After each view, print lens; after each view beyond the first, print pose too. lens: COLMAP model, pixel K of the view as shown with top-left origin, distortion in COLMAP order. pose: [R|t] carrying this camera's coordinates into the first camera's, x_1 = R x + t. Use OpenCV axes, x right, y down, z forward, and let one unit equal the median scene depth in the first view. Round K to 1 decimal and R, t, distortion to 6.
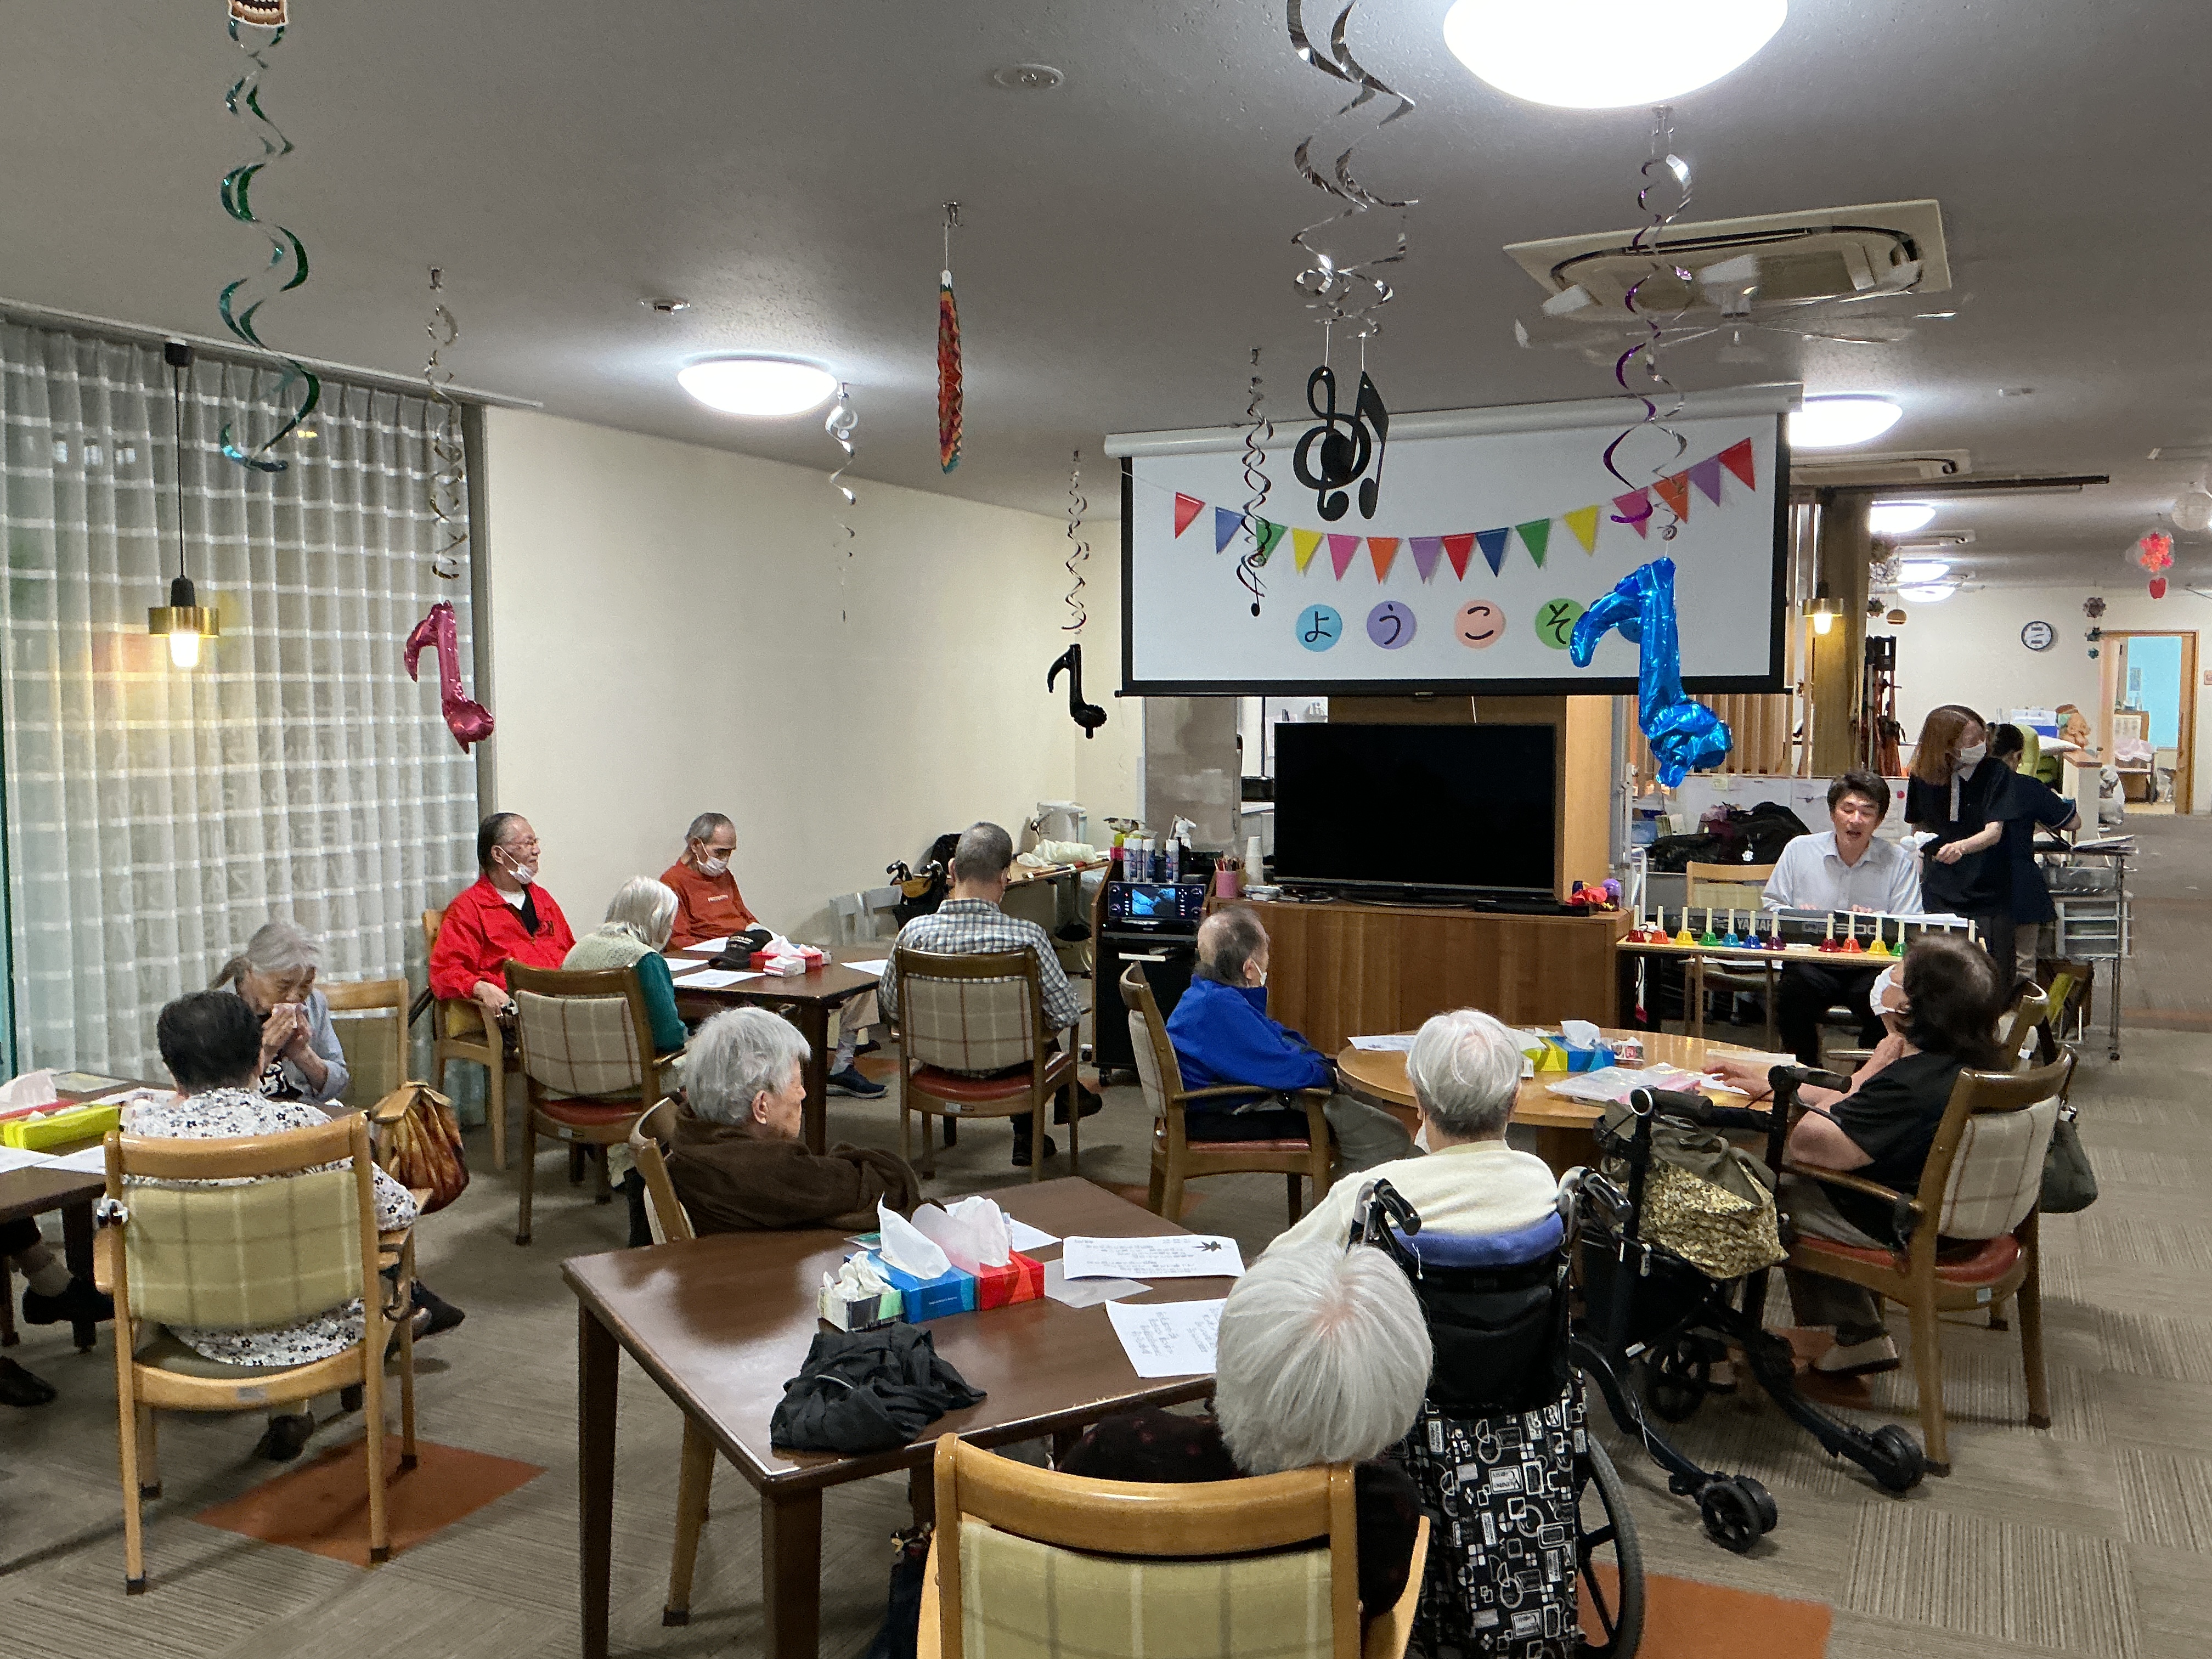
lens RADIAL K [[1862.6, 0, 1105.3], [0, 1862.6, 835.1], [0, 0, 1]] dist [-0.009591, -0.004325]
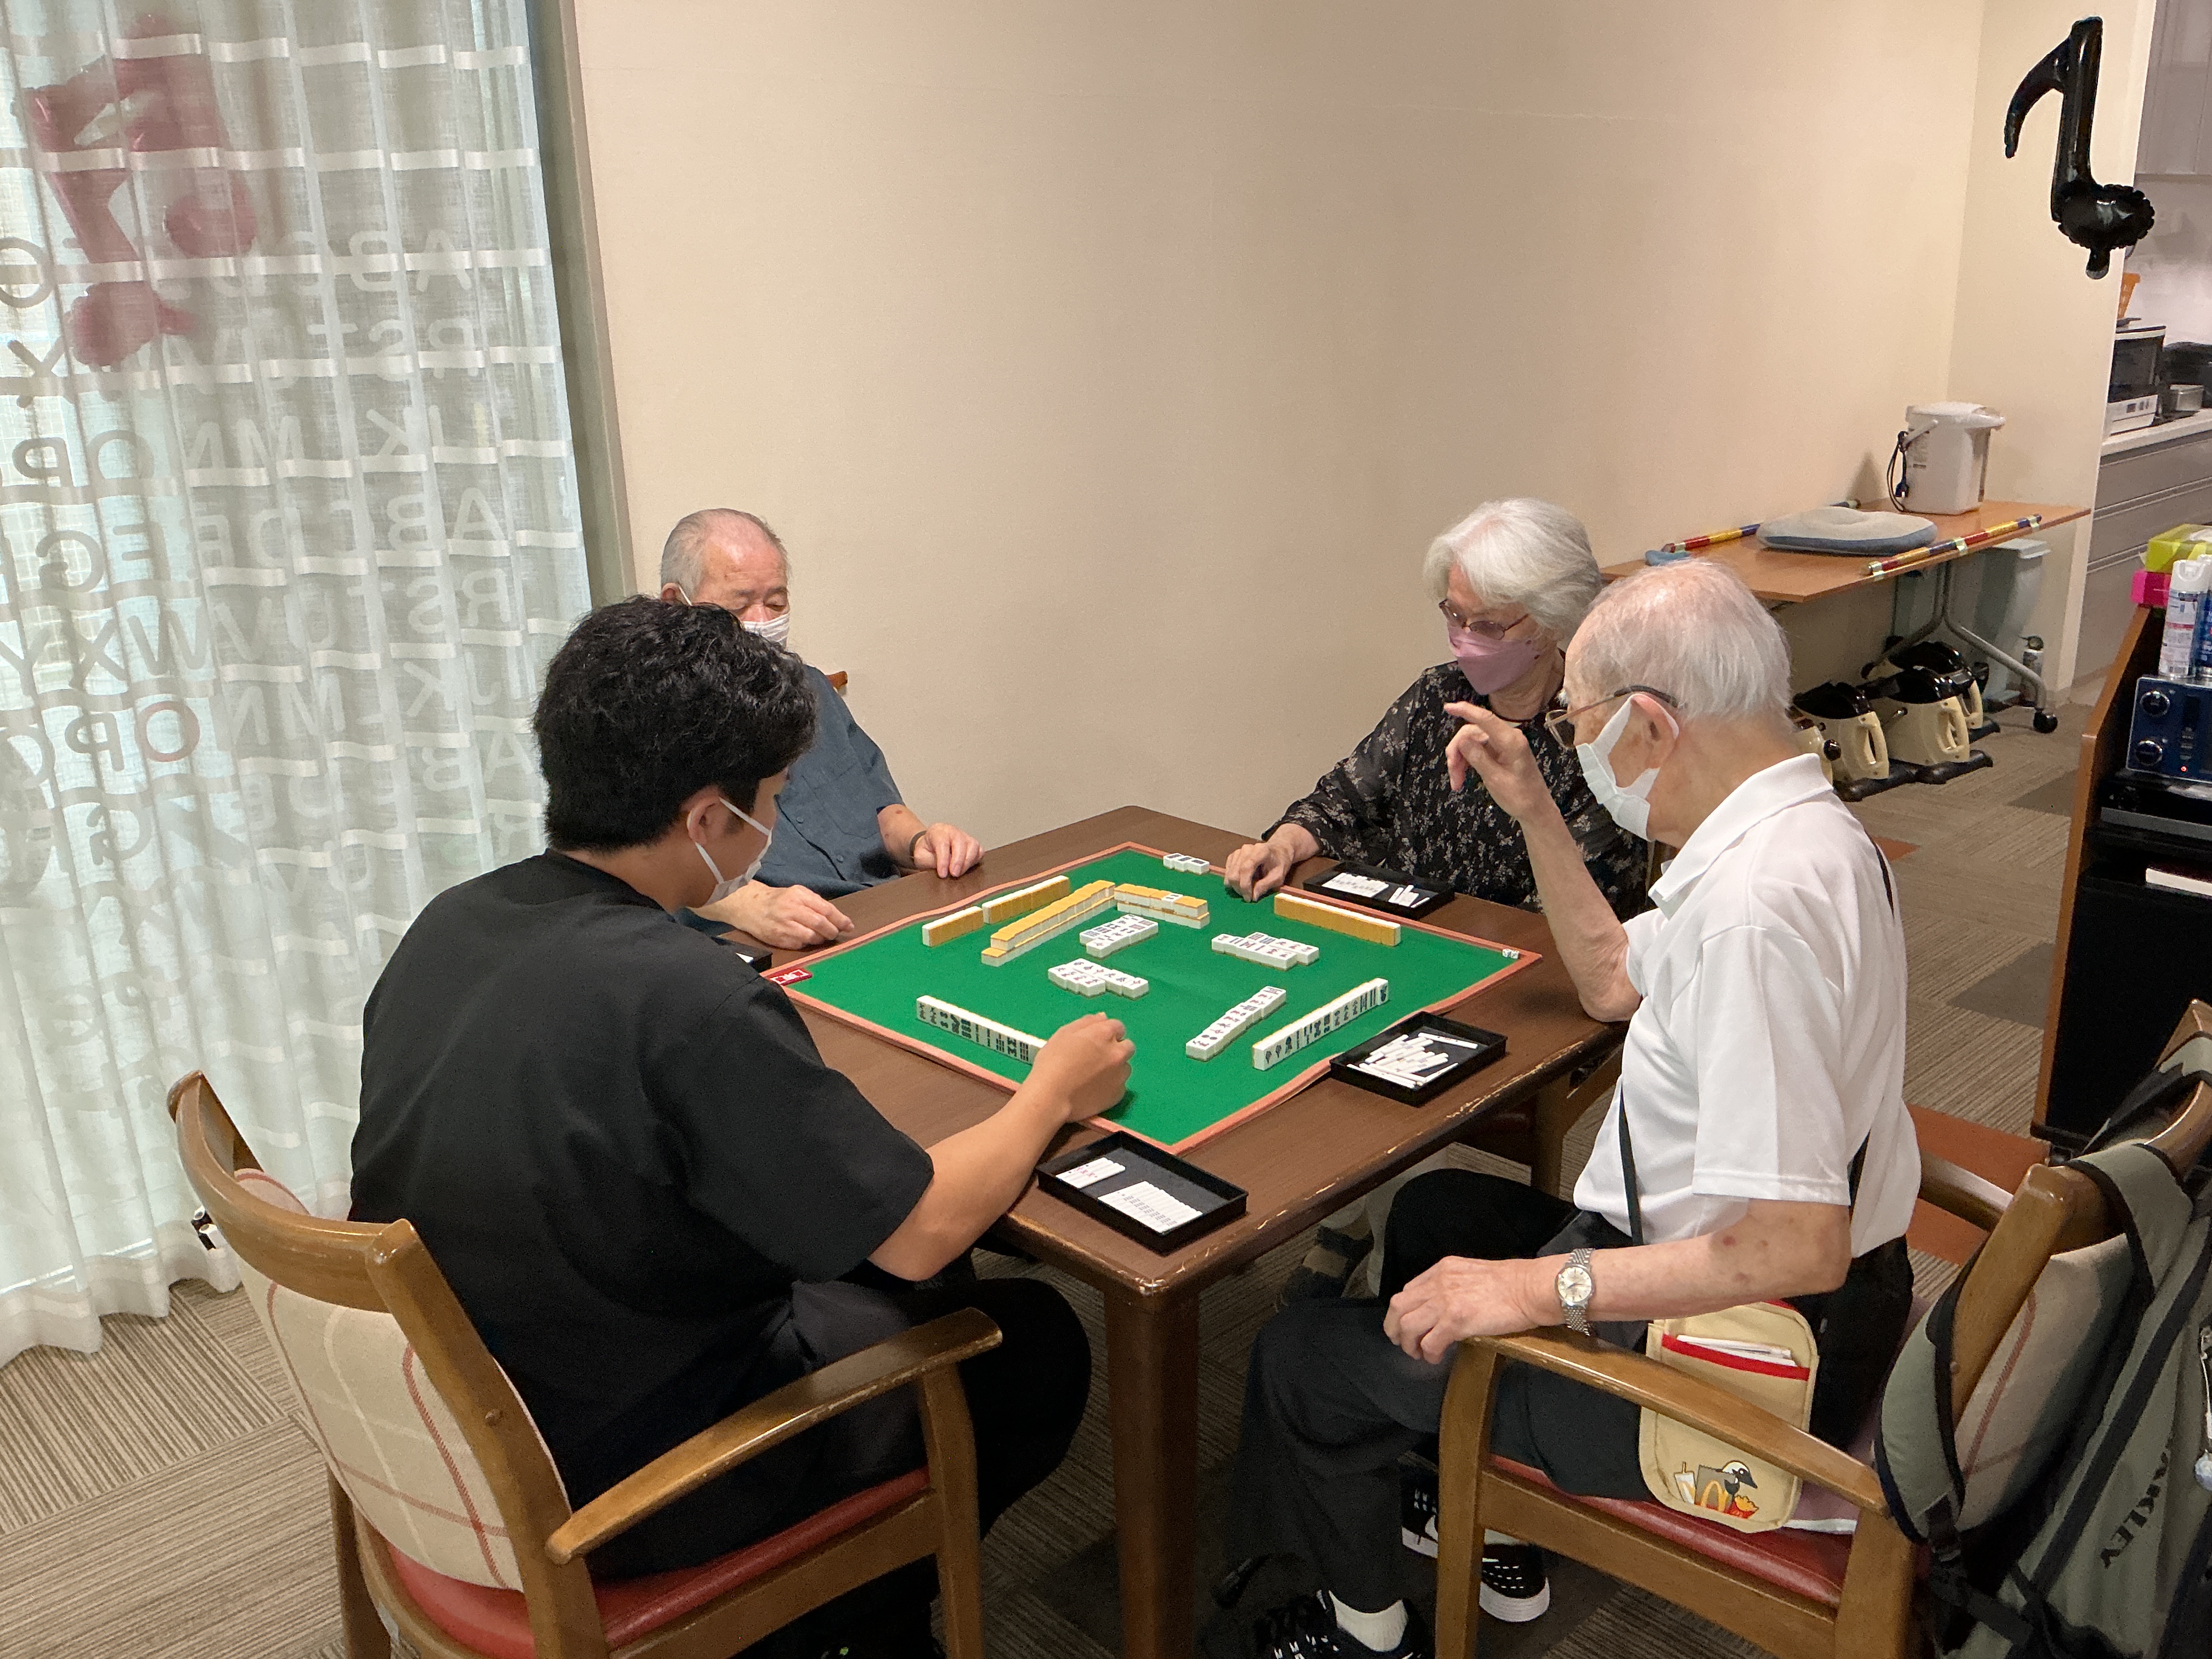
lens RADIAL K [[1862.6, 0, 1107.5], [0, 1862.6, 830.2], [0, 0, 1]] dist [-0.009591, -0.004325]
pose [[0.923766, 0.091489, -0.371868, -0.045358], [0.000886, 0.970531, 0.240977, -0.033497], [0.382956, -0.222935, 0.896462, 0.548005]]
